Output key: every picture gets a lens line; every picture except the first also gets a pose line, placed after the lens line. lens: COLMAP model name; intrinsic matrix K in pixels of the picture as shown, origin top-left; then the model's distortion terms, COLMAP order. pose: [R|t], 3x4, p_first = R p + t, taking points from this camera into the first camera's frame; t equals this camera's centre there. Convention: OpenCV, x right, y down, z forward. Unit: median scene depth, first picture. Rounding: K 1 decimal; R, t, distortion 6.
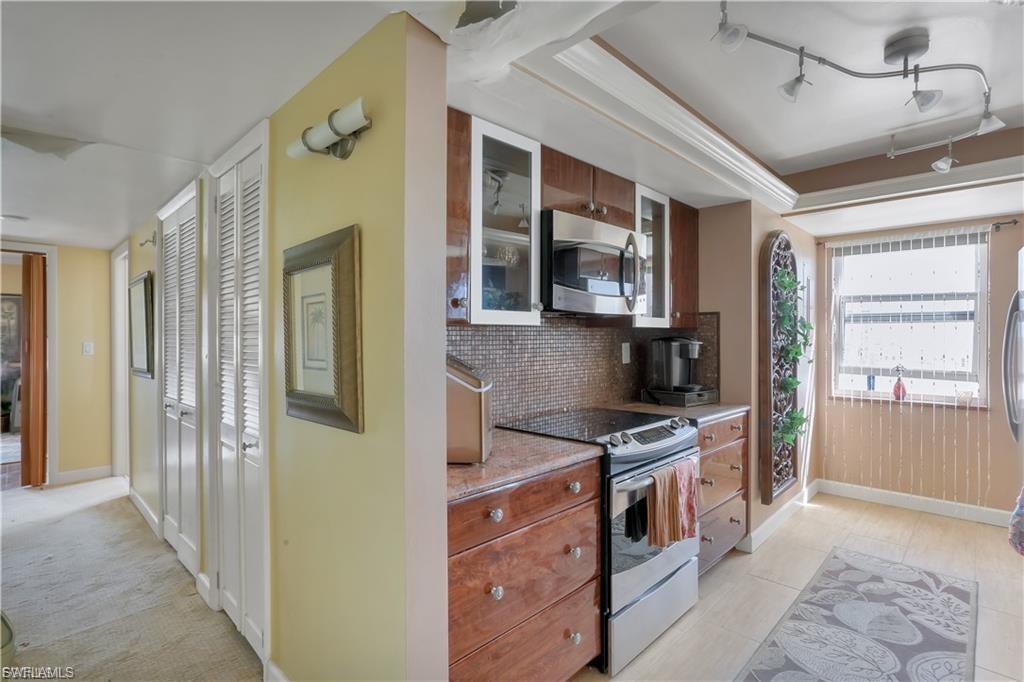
lens RADIAL K [[496.5, 0, 509.8], [0, 496.5, 338.1], [0, 0, 1]] dist [-0.050886, 0.028095]
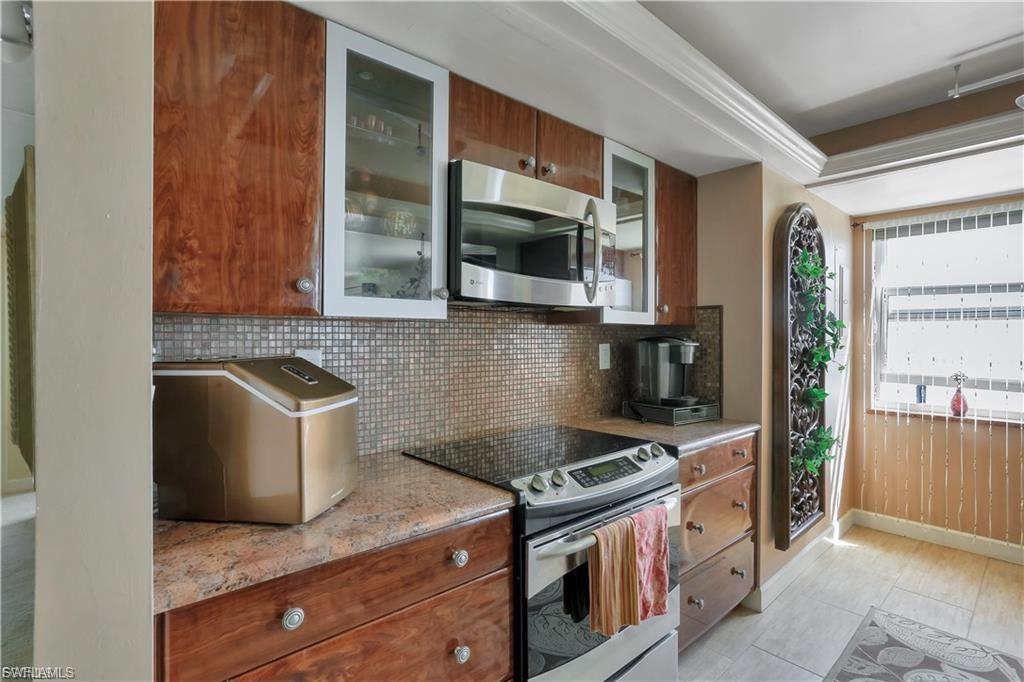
lens RADIAL K [[496.5, 0, 509.8], [0, 496.5, 338.1], [0, 0, 1]] dist [-0.050886, 0.028095]
pose [[0.998031, 0.004044, -0.062589, 0.136955], [-0.004034, 0.999992, 0.000290, 0.000961], [0.062590, -0.000037, 0.998039, 0.190416]]
